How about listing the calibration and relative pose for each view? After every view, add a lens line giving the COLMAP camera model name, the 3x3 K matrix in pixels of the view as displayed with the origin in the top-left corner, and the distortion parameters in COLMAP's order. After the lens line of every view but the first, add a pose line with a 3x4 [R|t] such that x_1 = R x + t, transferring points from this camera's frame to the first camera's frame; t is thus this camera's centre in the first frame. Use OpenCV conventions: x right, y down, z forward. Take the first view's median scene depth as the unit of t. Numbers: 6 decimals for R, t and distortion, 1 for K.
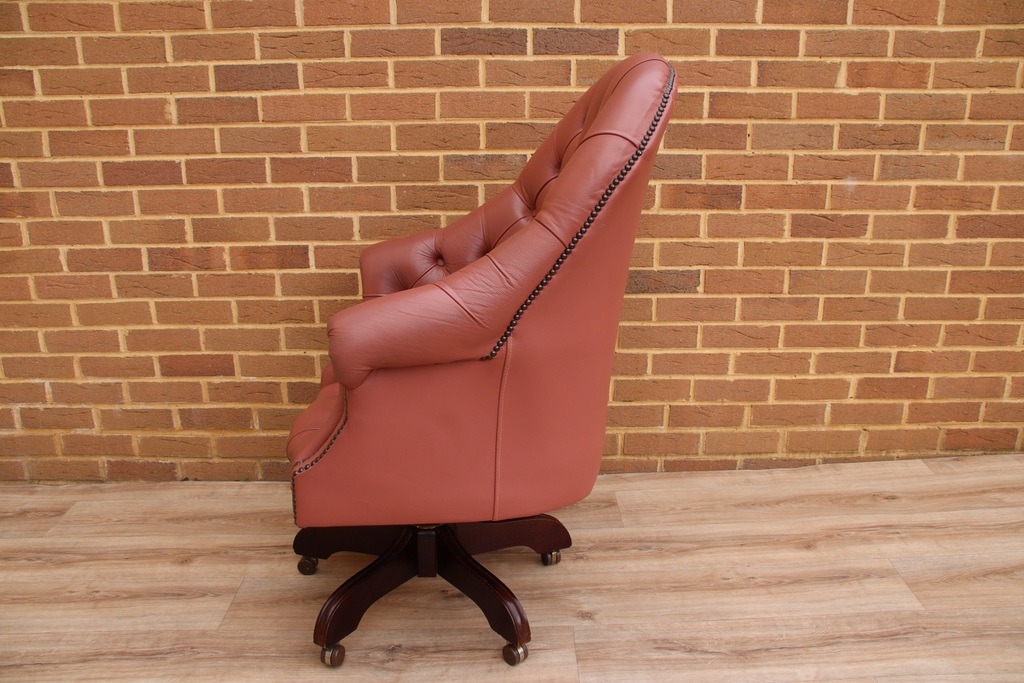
lens RADIAL K [[927.8, 0, 512.3], [0, 927.8, 352.6], [0, 0, 1]] dist [-0.089962, 0.056526]
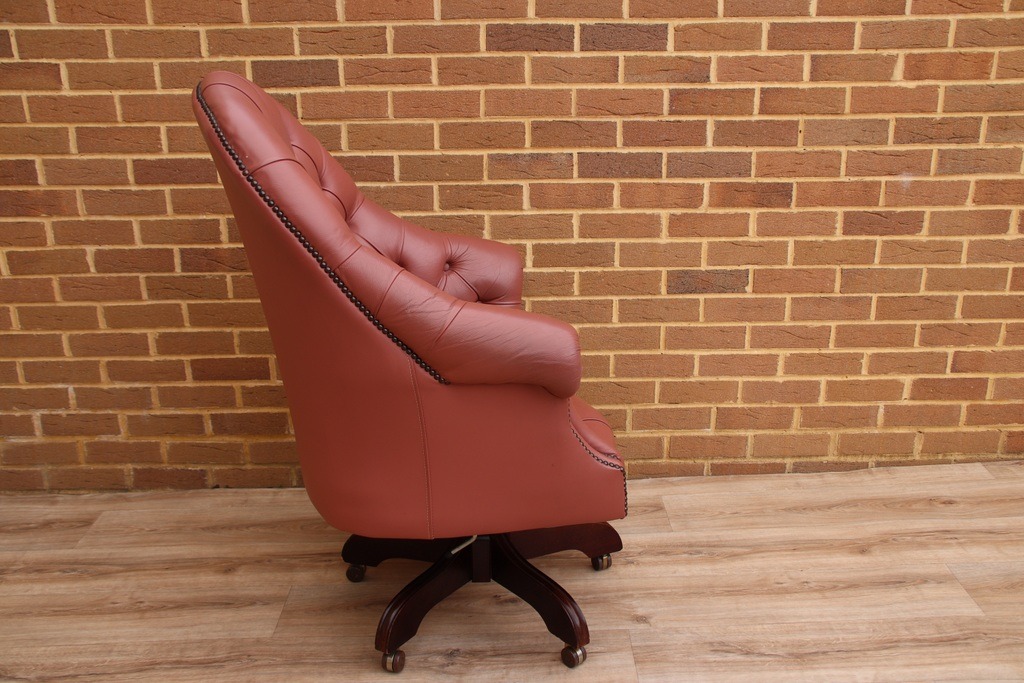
lens RADIAL K [[1064.1, 0, 511.4], [0, 1064.1, 353.8], [0, 0, 1]] dist [0.003688, 0.000000]
pose [[0.999987, -0.004786, 0.001999, -0.052710], [0.004759, 0.999898, 0.013433, -0.016769], [-0.002063, -0.013424, 0.999908, -0.132342]]
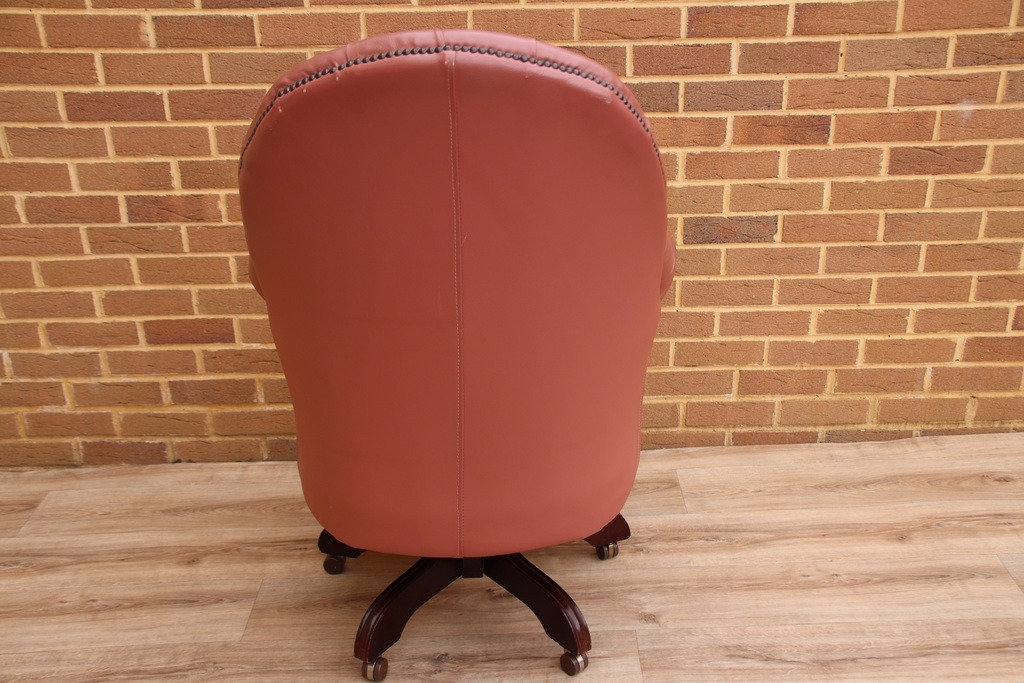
lens RADIAL K [[1204.3, 0, 512.6], [0, 1204.3, 365.6], [0, 0, 1]] dist [0.098716, 0.000000]
pose [[0.999913, -0.010853, -0.007492, -0.036459], [0.011588, 0.994259, 0.106375, -0.076232], [0.006295, -0.106452, 0.994298, -0.135098]]
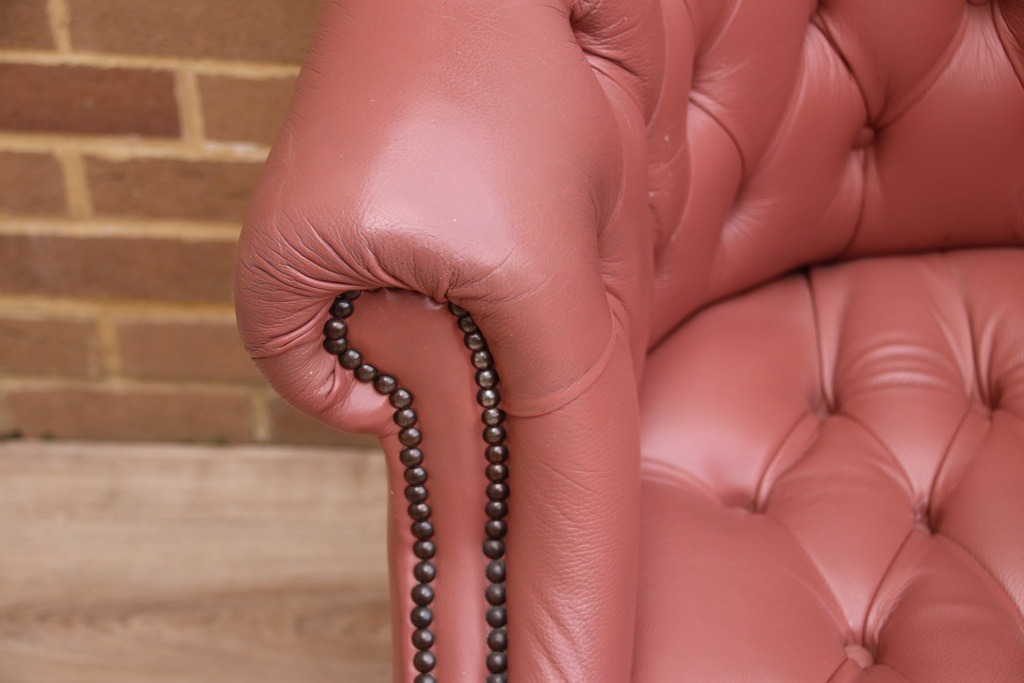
lens RADIAL K [[1951.8, 0, 488.4], [0, 1951.8, 375.6], [0, 0, 1]] dist [0.579499, 0.000000]
pose [[0.999335, 0.035821, -0.006867, -0.213178], [-0.031072, 0.934727, 0.354005, -0.141547], [0.019100, -0.353556, 0.935218, 0.415107]]
